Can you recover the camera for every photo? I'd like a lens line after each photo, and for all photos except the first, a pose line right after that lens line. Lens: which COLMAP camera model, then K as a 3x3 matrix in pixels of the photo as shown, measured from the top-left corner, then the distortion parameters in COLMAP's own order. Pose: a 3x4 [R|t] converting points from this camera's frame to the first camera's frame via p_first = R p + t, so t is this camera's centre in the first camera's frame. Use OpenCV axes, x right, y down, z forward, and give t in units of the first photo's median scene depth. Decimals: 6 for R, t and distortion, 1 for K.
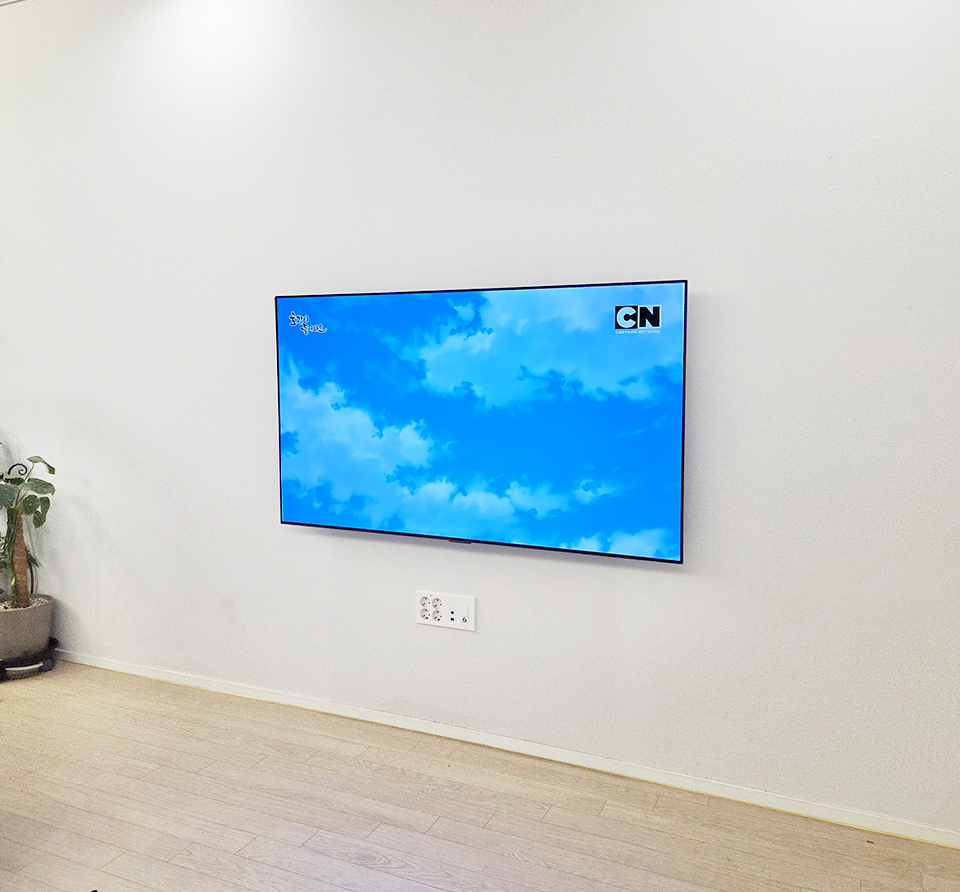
lens RADIAL K [[857.9, 0, 481.2], [0, 857.9, 449.1], [0, 0, 1]] dist [0.019673, 0.003840]
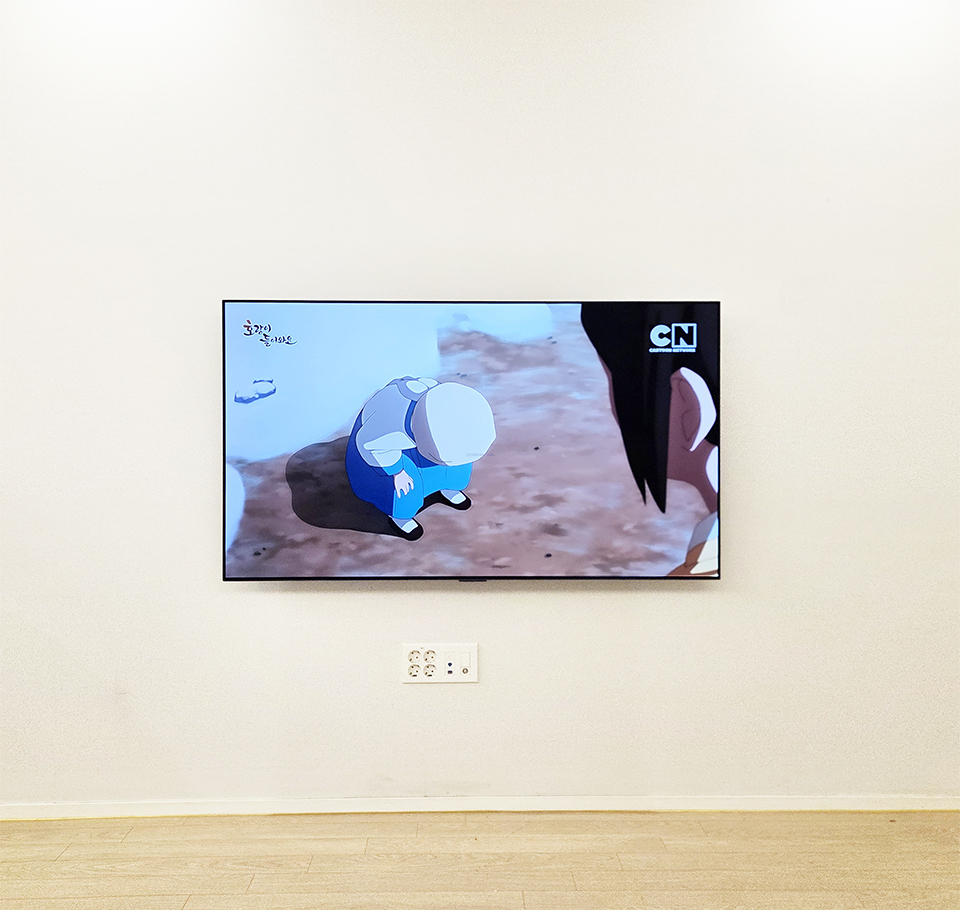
lens RADIAL K [[898.6, 0, 483.4], [0, 898.6, 453.4], [0, 0, 1]] dist [0.017883, 0.000000]
pose [[0.895030, -0.015509, 0.445735, -0.431074], [0.045672, 0.997329, -0.057007, 0.029648], [-0.443661, 0.071380, 0.893348, 0.149668]]
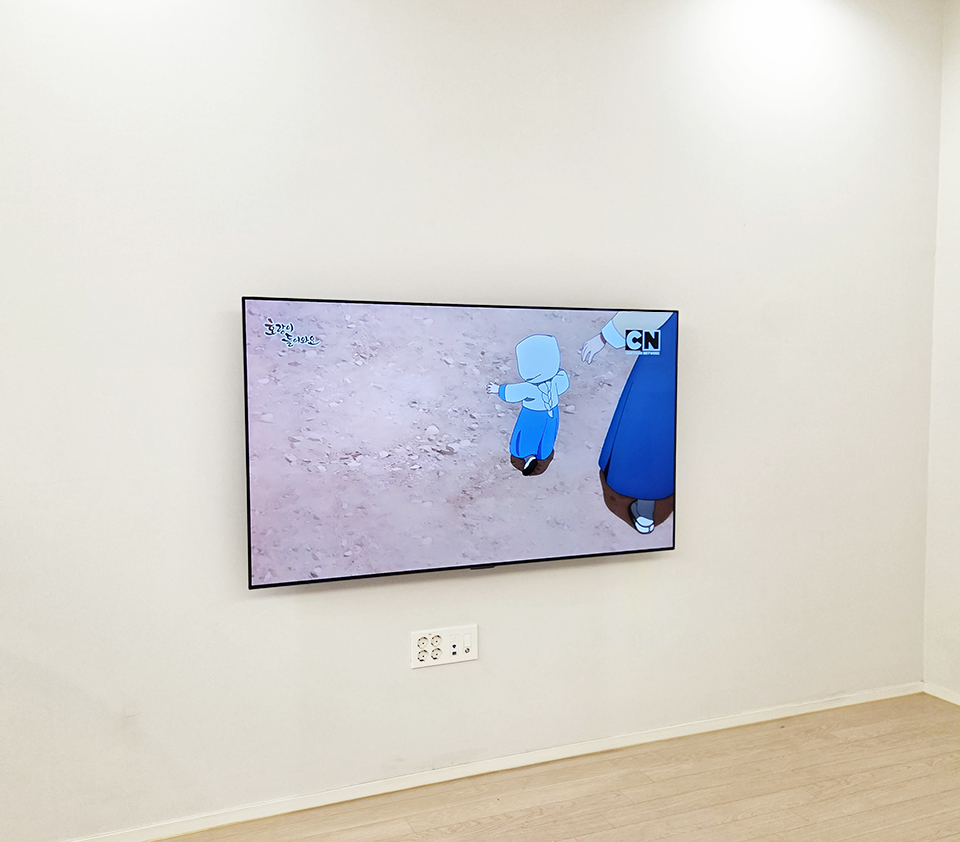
lens RADIAL K [[853.3, 0, 463.4], [0, 853.3, 471.1], [0, 0, 1]] dist [0.006505, 0.025732]
pose [[0.673357, -0.078513, 0.735137, -0.734707], [0.081470, 0.996169, 0.031768, -0.031771], [-0.734815, 0.038500, 0.677174, 0.365910]]
